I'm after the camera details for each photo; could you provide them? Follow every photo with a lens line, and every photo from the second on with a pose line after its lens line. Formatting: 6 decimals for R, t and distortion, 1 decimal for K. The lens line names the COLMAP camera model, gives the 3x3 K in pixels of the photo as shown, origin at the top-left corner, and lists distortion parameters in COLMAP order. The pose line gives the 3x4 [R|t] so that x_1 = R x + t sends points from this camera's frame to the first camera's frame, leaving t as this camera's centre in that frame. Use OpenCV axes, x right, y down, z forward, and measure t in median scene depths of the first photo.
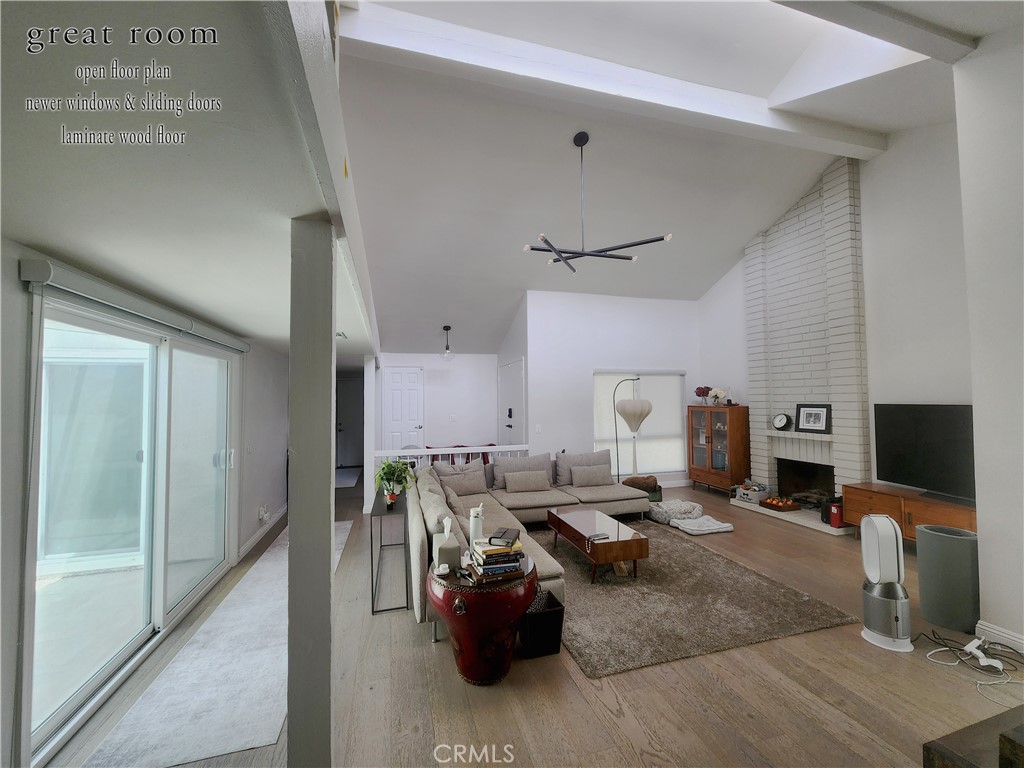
lens RADIAL K [[416.9, 0, 512.6], [0, 416.9, 382.3], [0, 0, 1]] dist [-0.001687, 0.000480]
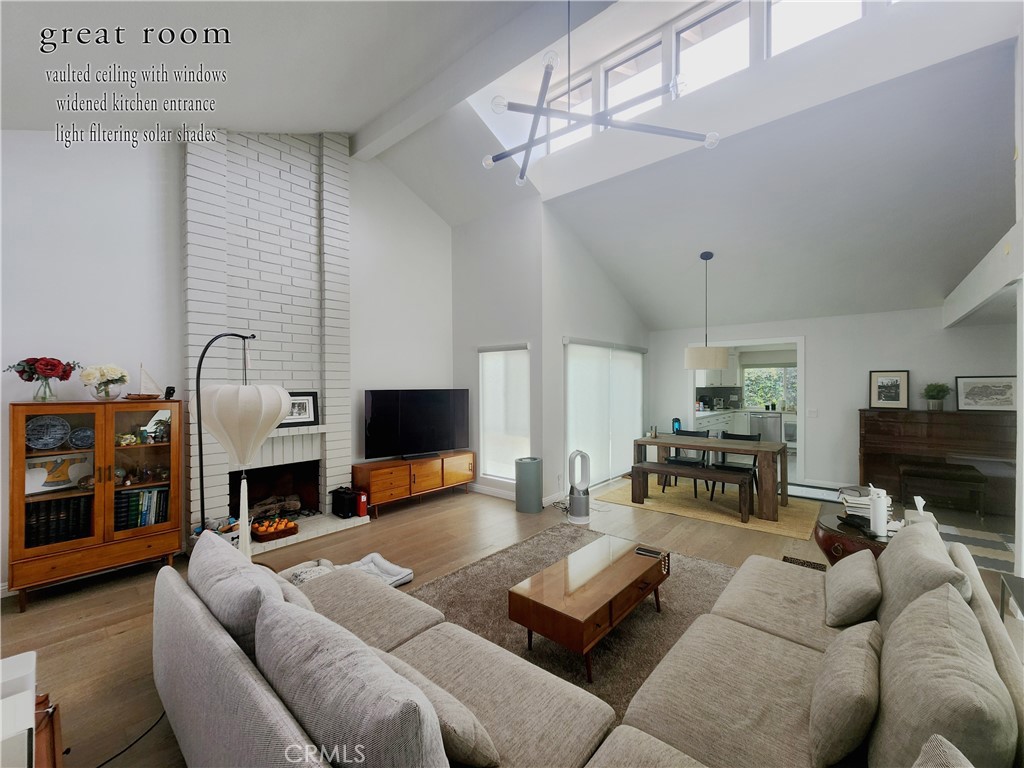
lens RADIAL K [[416.9, 0, 510.4], [0, 416.9, 383.6], [0, 0, 1]] dist [-0.001687, 0.000480]
pose [[-0.543447, 0.006624, 0.839417, -0.216336], [-0.027703, 0.999283, -0.025820, 0.046254], [-0.838986, -0.037287, -0.542874, 1.119111]]
